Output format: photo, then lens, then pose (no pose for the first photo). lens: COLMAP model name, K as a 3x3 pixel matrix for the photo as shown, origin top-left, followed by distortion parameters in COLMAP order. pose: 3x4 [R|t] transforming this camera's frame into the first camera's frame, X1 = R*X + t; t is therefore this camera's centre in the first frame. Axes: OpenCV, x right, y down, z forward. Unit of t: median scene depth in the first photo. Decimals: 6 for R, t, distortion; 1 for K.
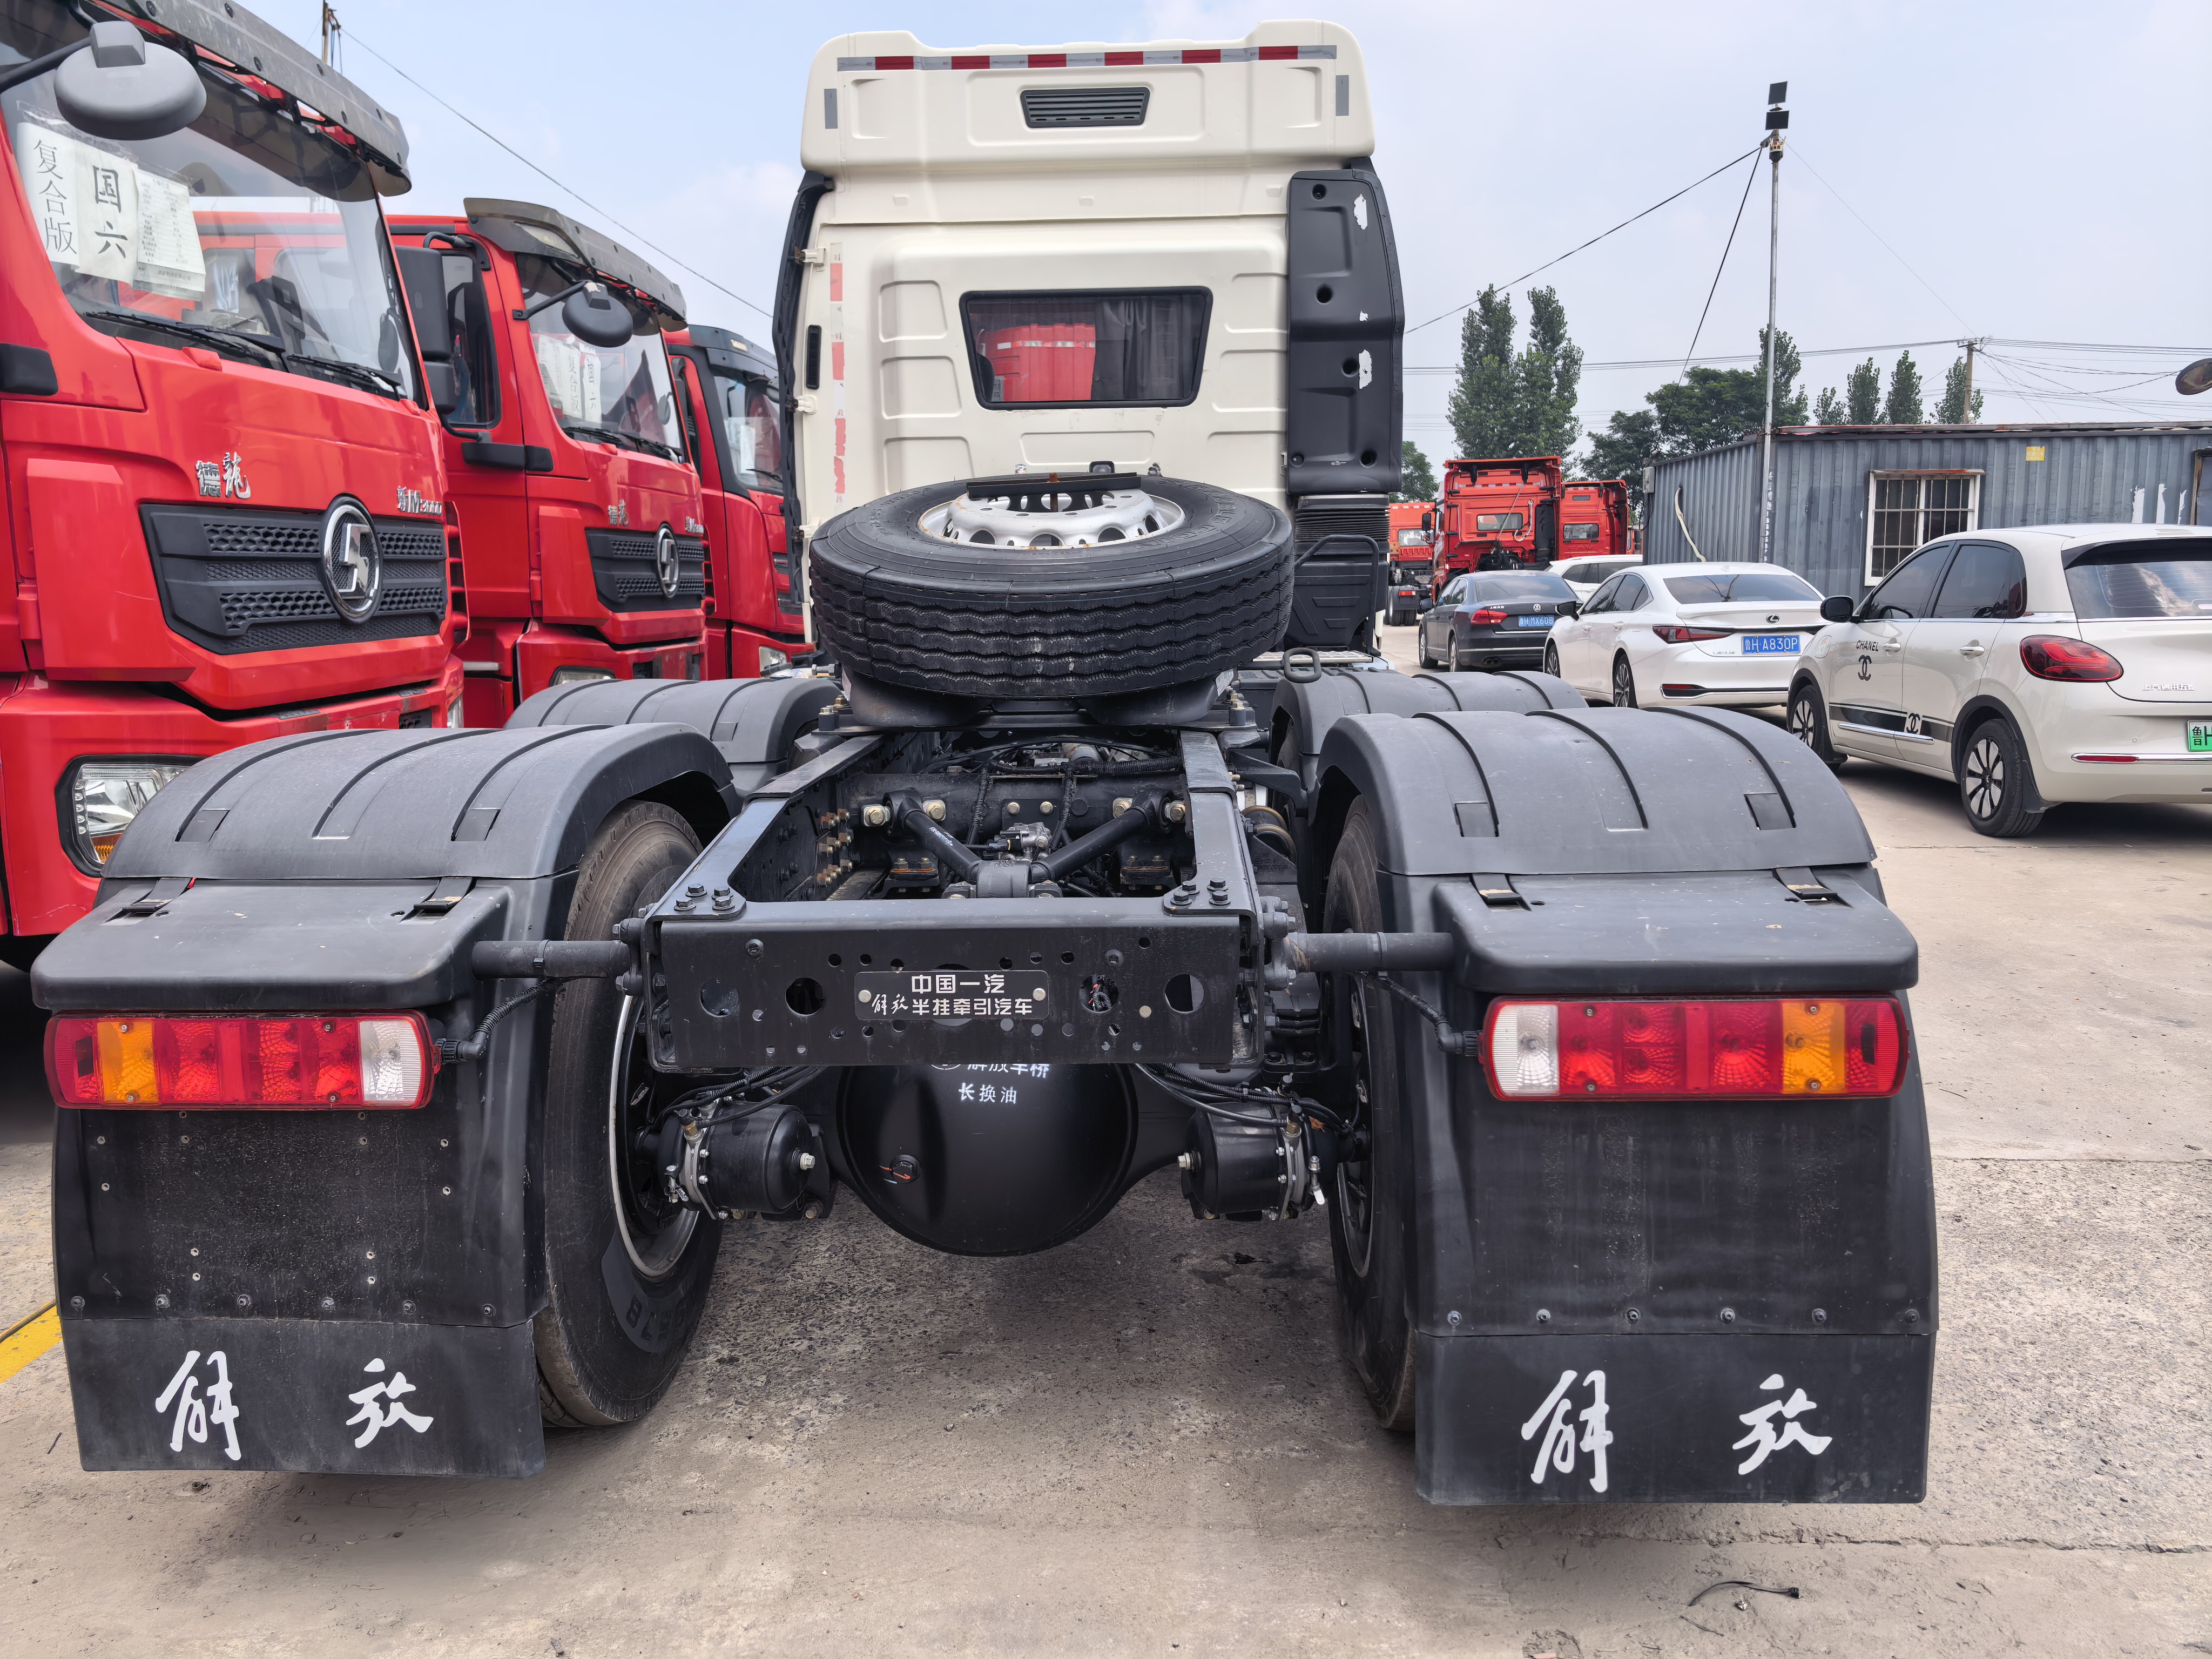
lens RADIAL K [[1613.4, 0, 1109.3], [0, 1613.4, 818.8], [0, 0, 1]] dist [0.026978, -0.029335]
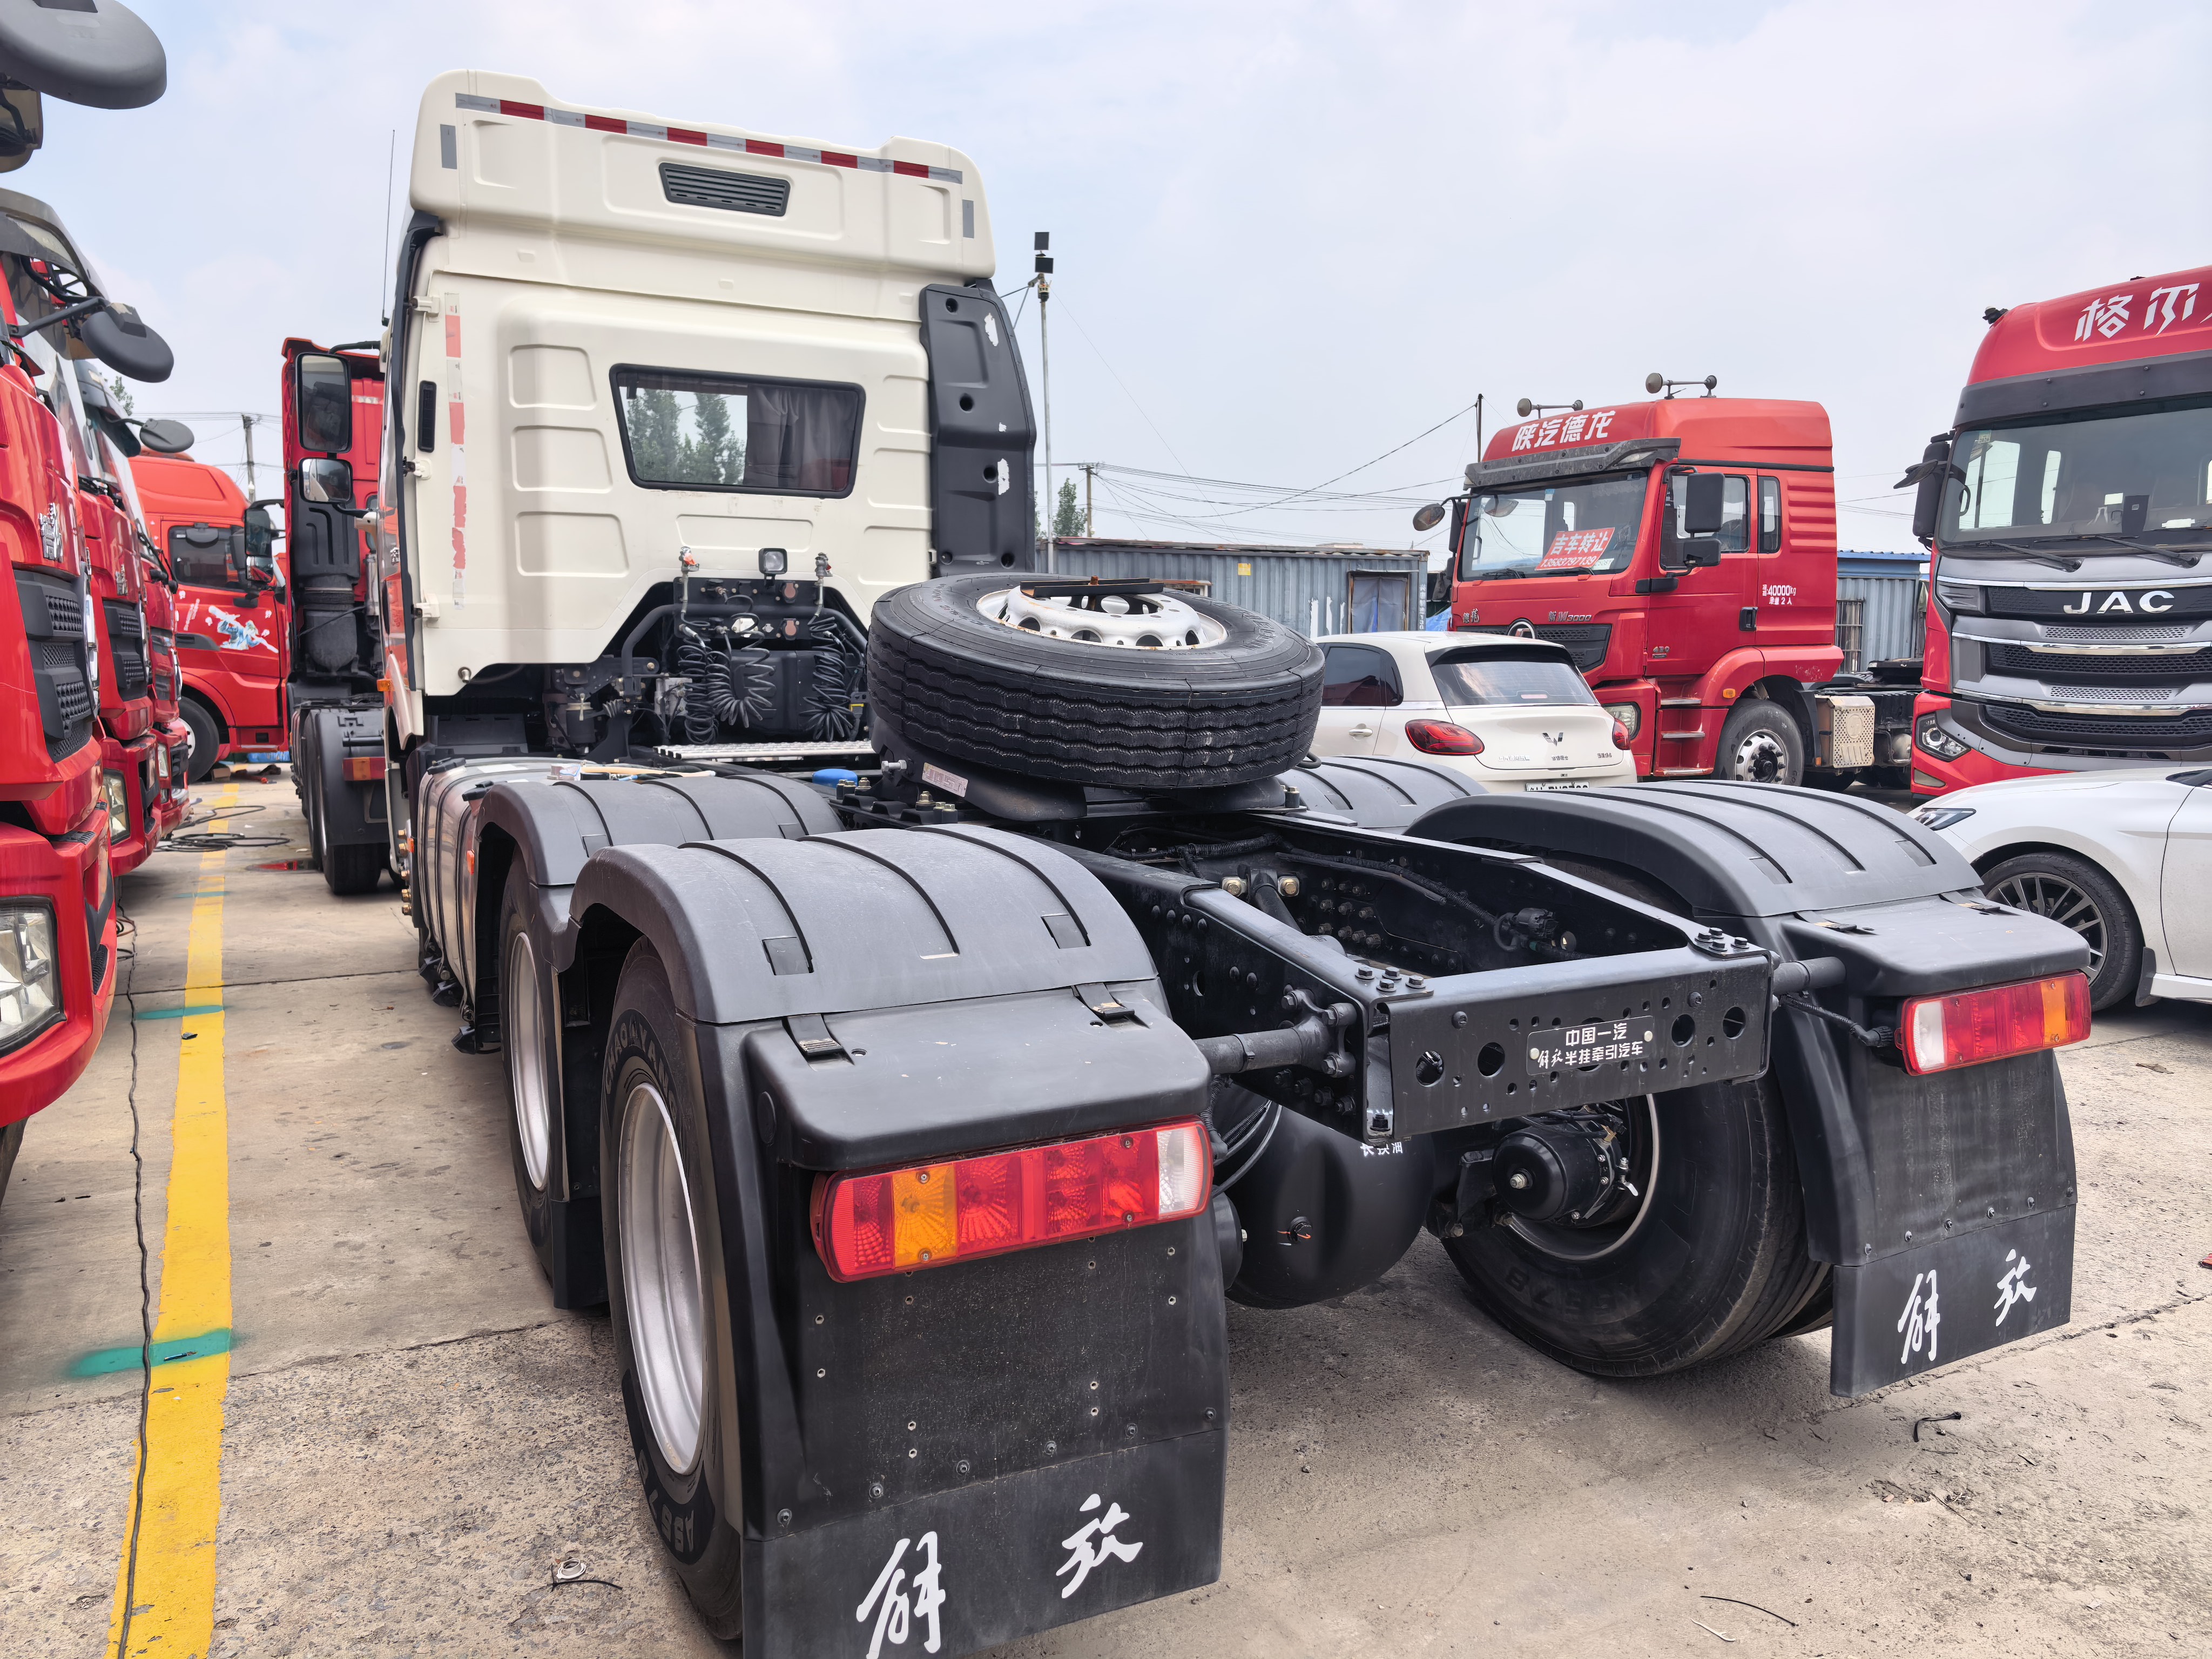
lens RADIAL K [[1600.2, 0, 1109.6], [0, 1600.2, 846.7], [0, 0, 1]] dist [0.043222, -0.067088]
pose [[0.861987, -0.046596, 0.504784, -0.330302], [0.063048, 0.997889, -0.015549, -0.011933], [-0.502994, 0.045228, 0.863106, 0.058687]]
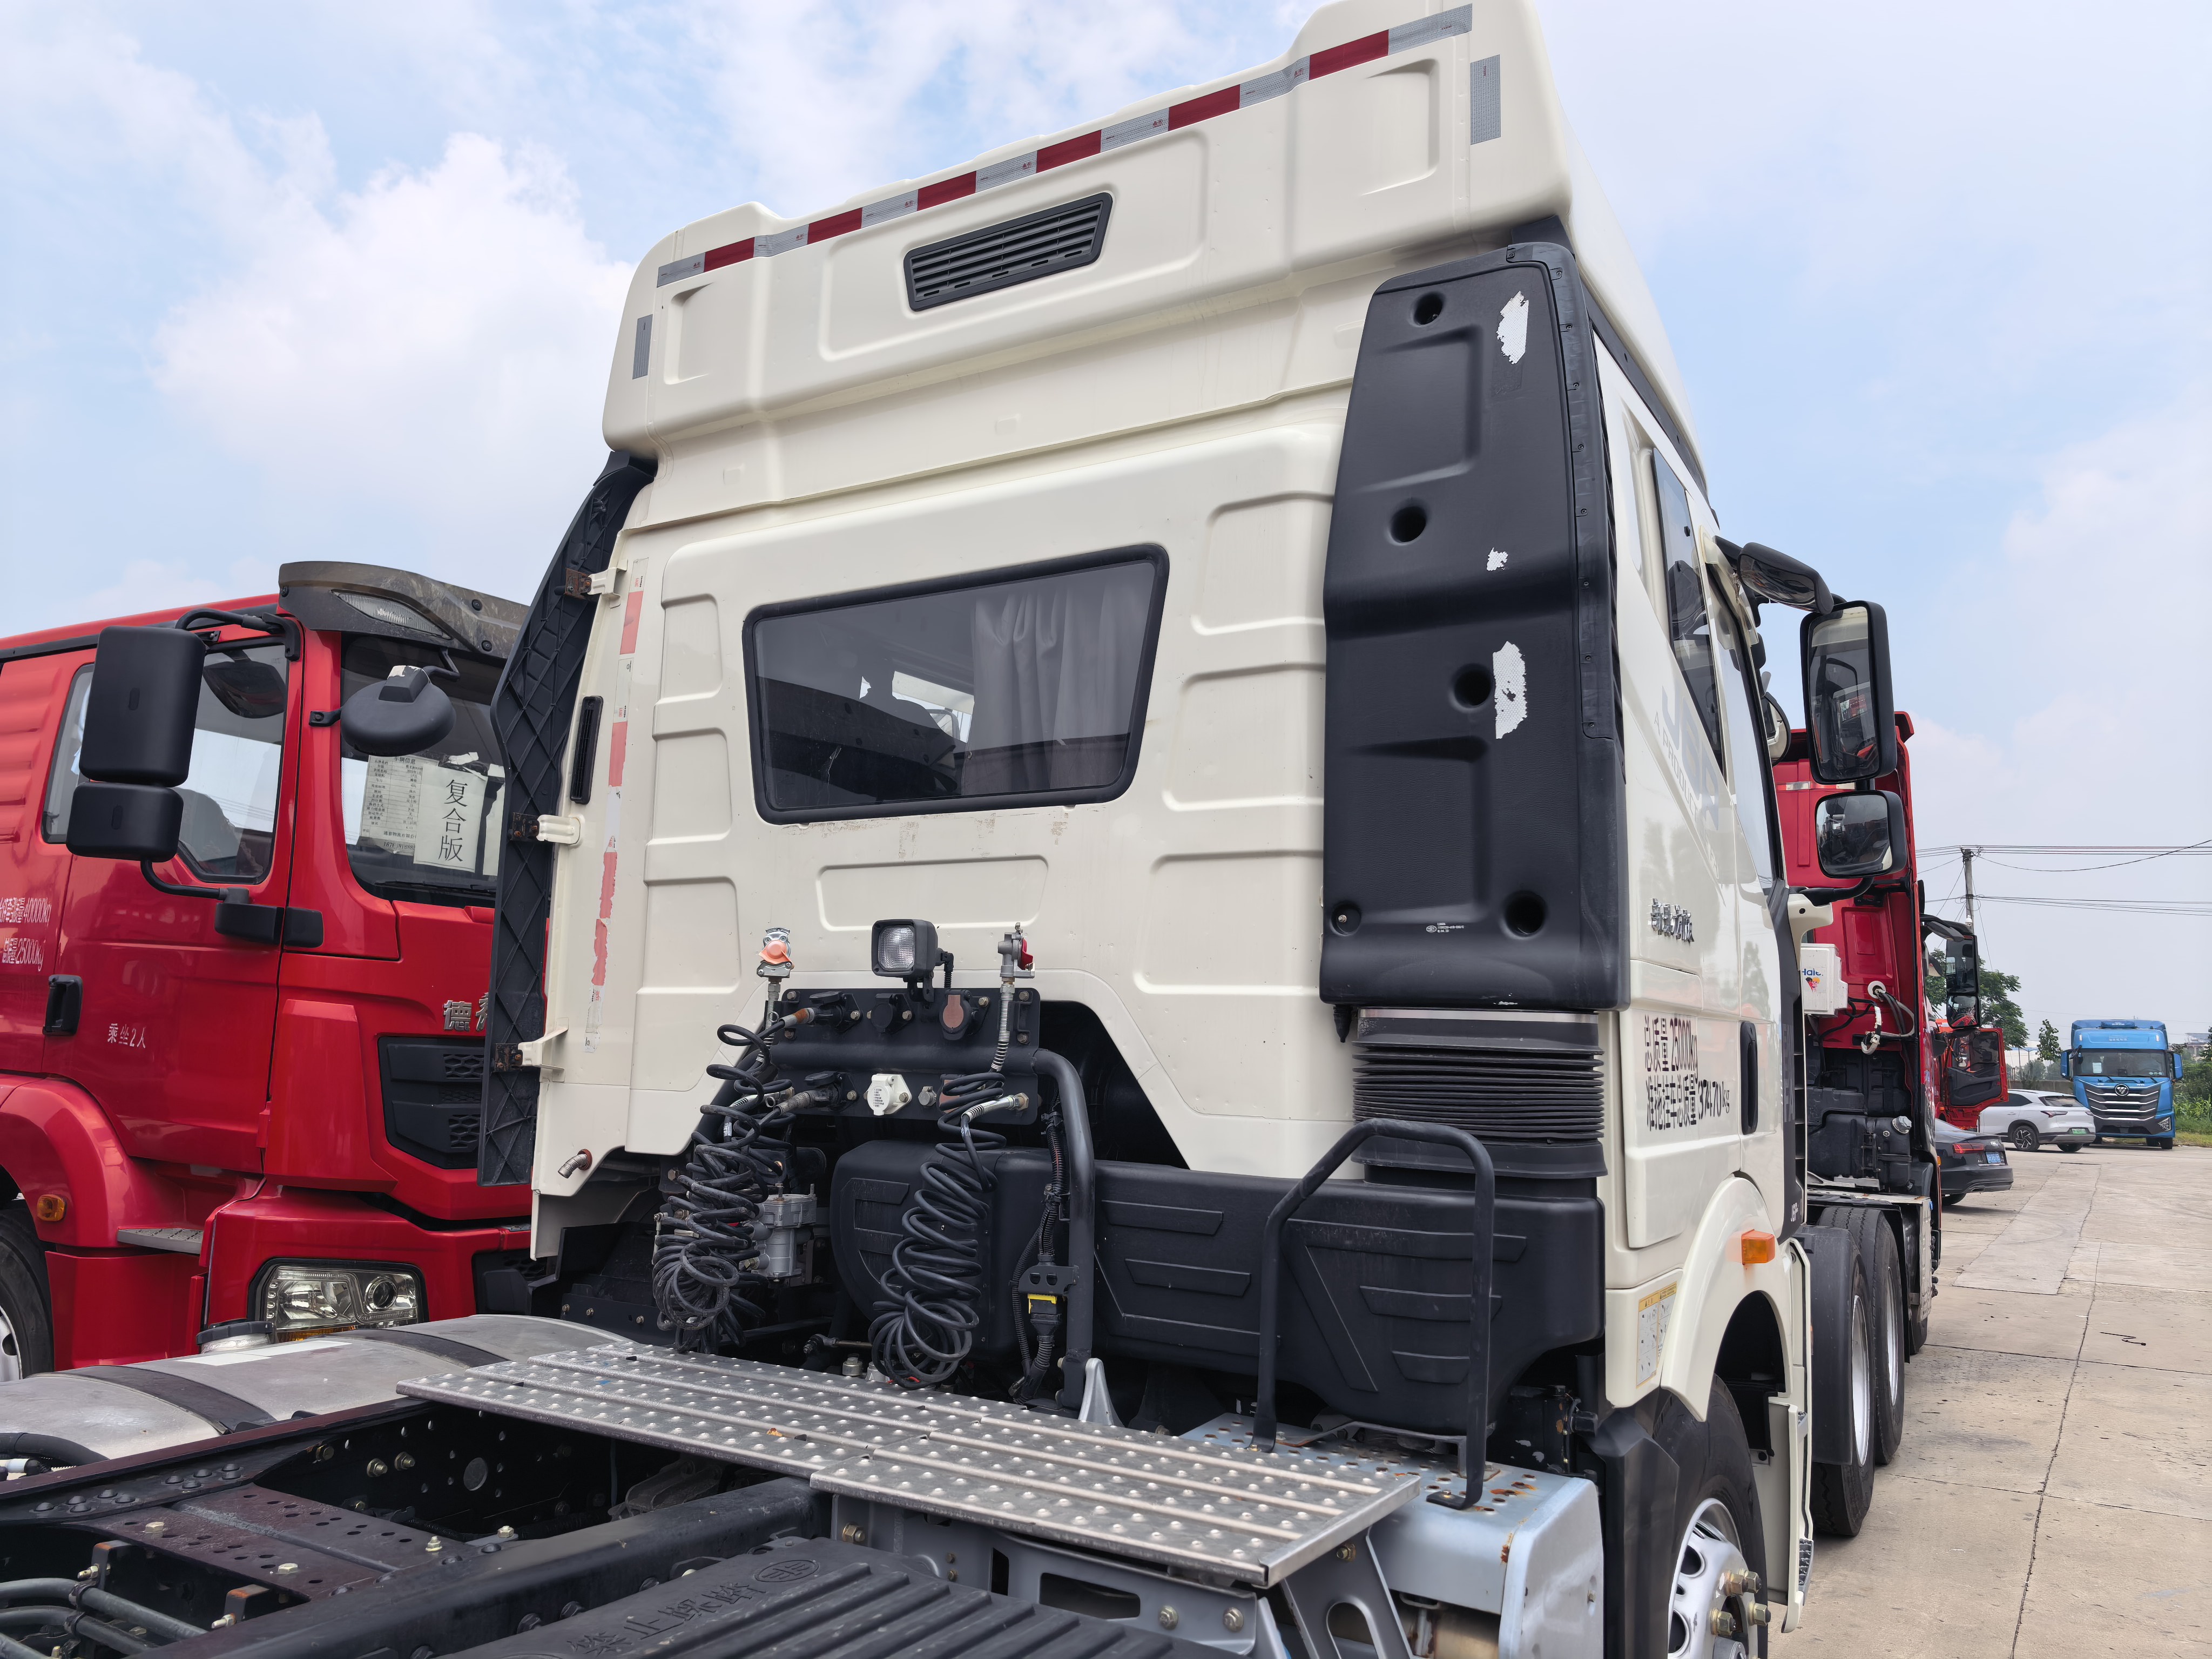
lens RADIAL K [[1600.2, 0, 1109.6], [0, 1600.2, 846.7], [0, 0, 1]] dist [0.043222, -0.067088]
pose [[0.872495, -0.026260, -0.487917, 0.261265], [-0.113266, 0.960487, -0.254236, -0.135465], [0.475314, 0.277084, 0.835046, 0.651307]]
